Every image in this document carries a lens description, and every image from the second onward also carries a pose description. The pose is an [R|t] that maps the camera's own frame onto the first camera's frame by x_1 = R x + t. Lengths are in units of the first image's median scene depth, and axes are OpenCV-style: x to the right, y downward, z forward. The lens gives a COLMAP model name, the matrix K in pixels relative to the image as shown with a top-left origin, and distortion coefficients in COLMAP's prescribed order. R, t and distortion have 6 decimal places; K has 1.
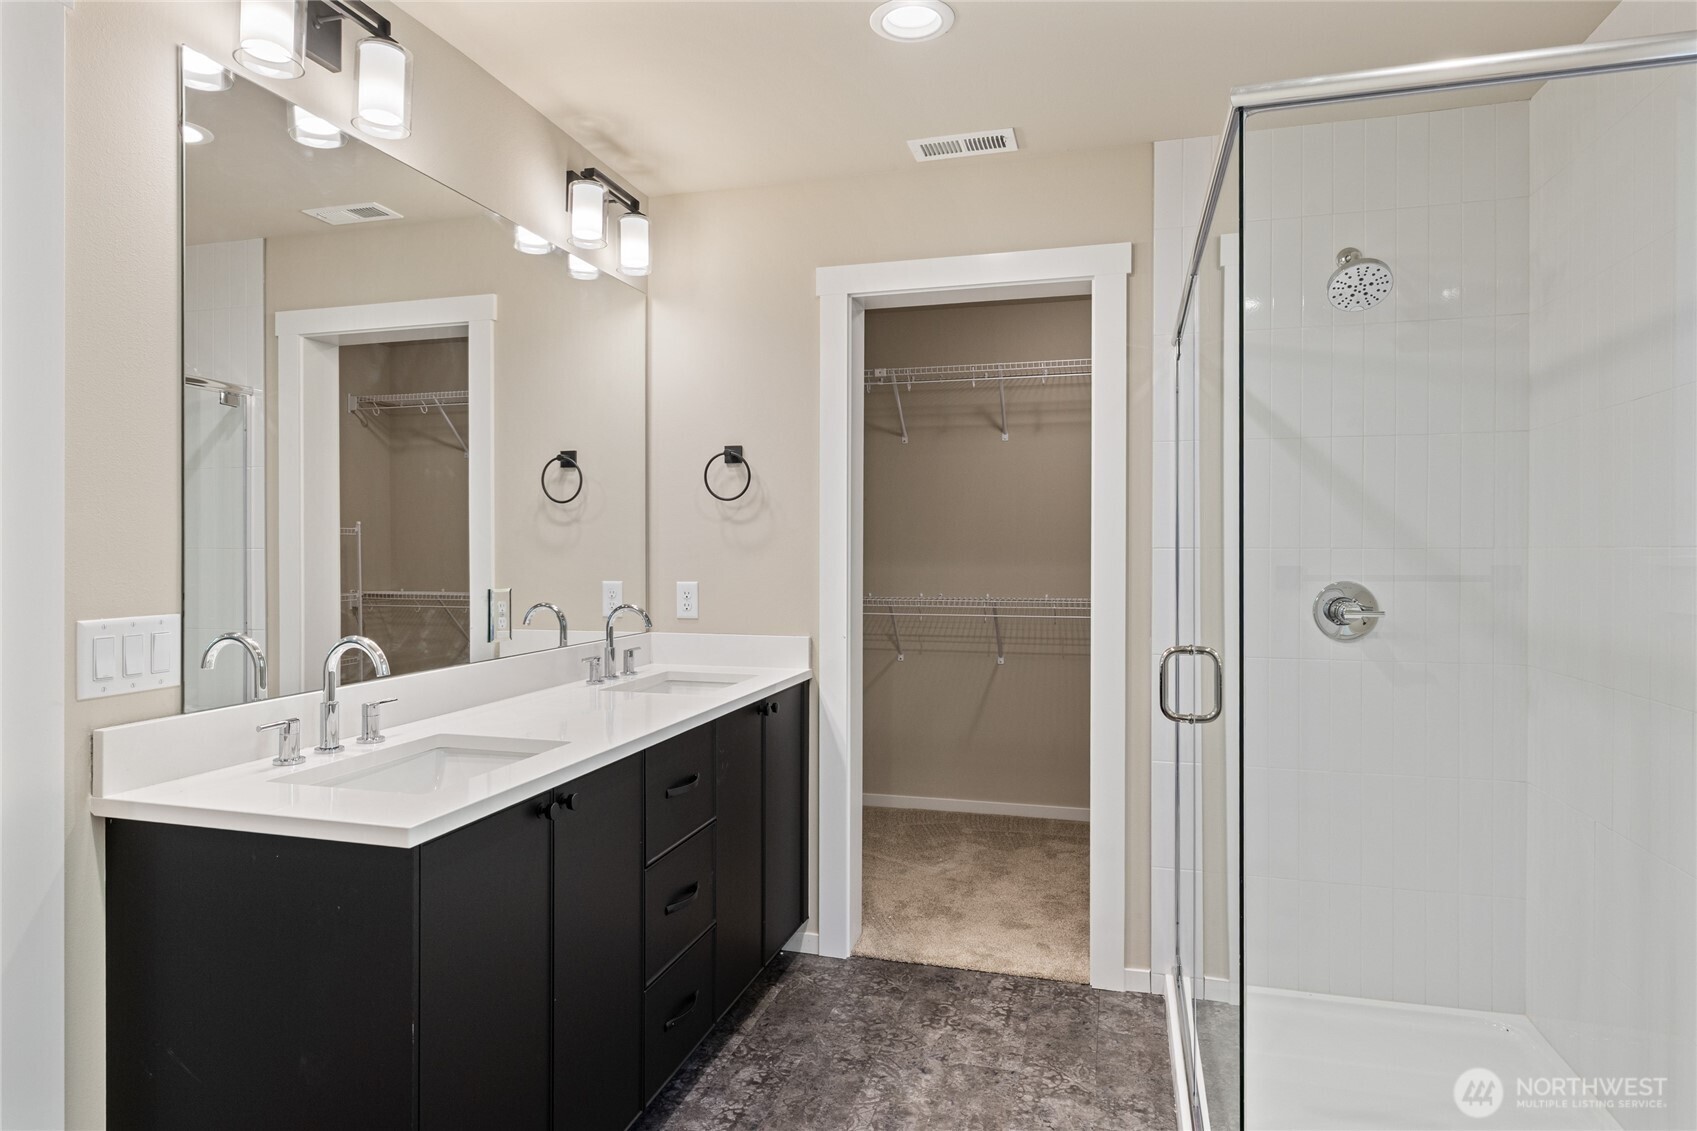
lens RADIAL K [[979.9, 0, 848.5], [0, 979.9, 565.5], [0, 0, 1]] dist [-0.001510, -0.002064]
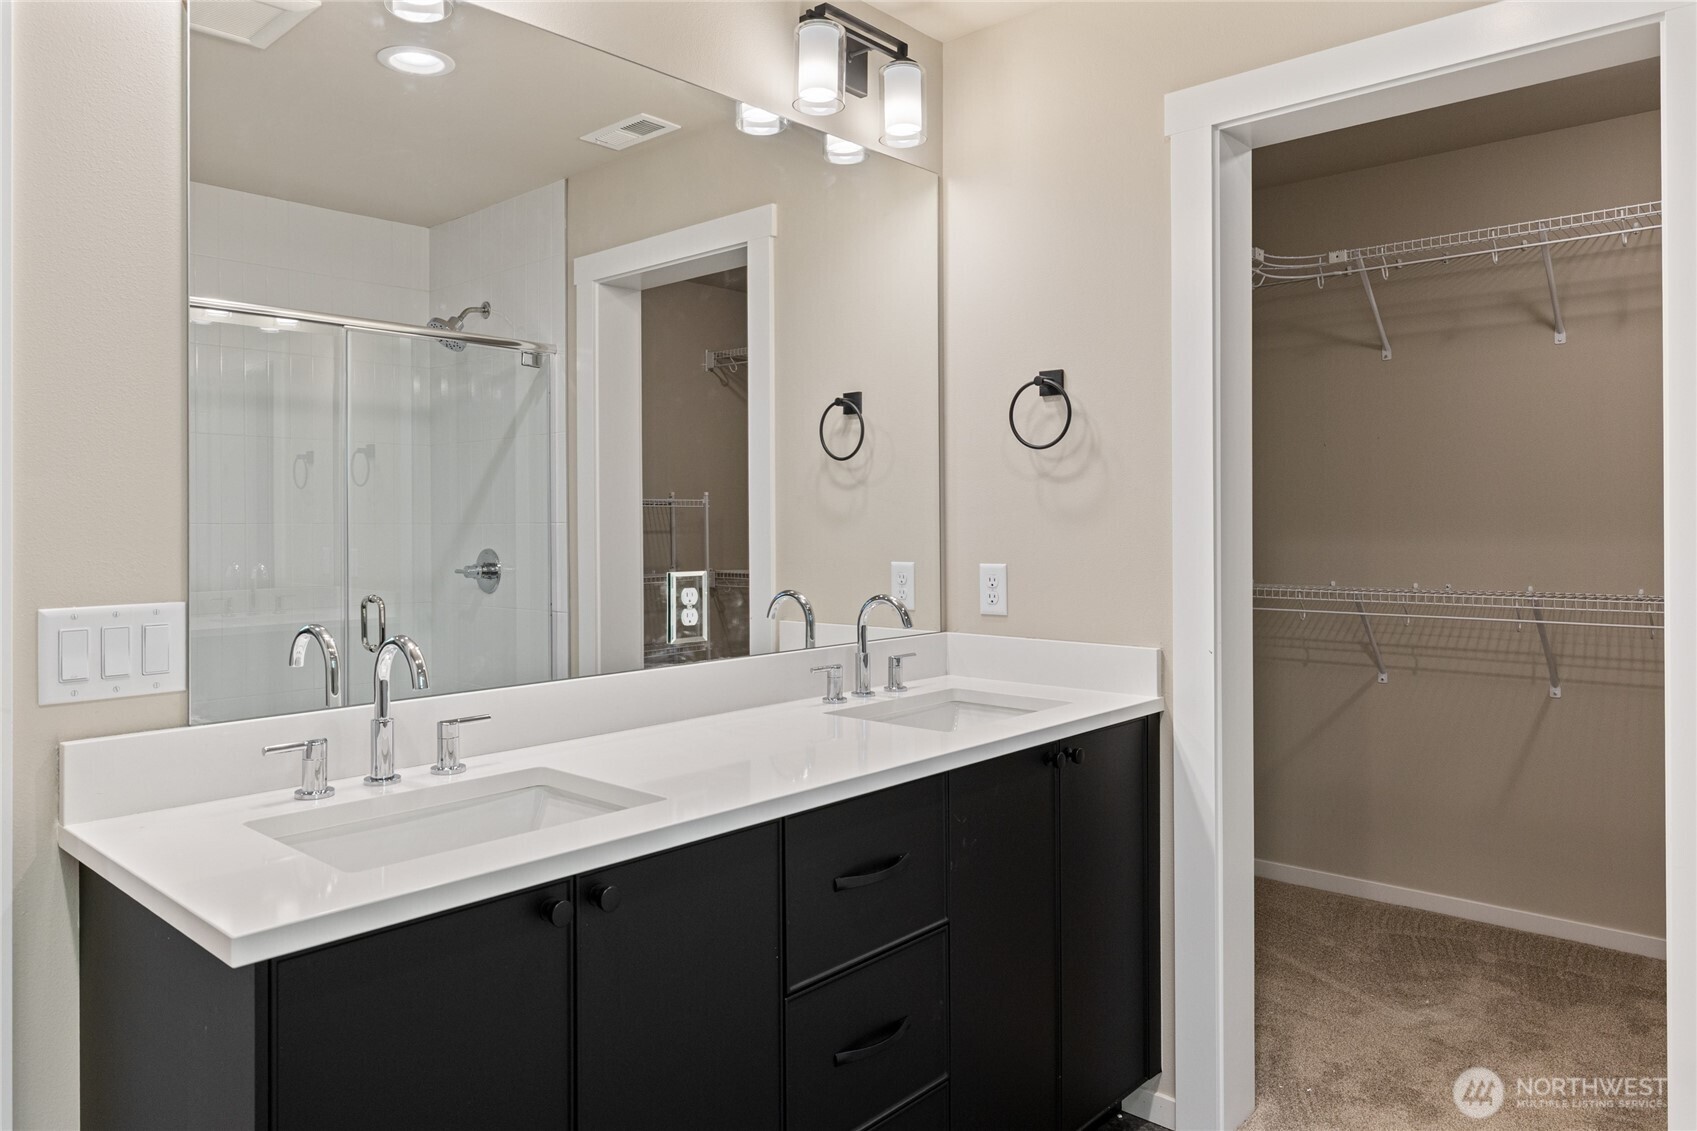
lens RADIAL K [[1127.4, 0, 843.6], [0, 1127.4, 526.2], [0, 0, 1]] dist [0.000132, 0.000182]
pose [[0.890726, -0.004550, -0.454517, 0.113584], [-0.000879, 0.999931, -0.011732, -0.001301], [0.454539, 0.010849, 0.890661, 0.210418]]
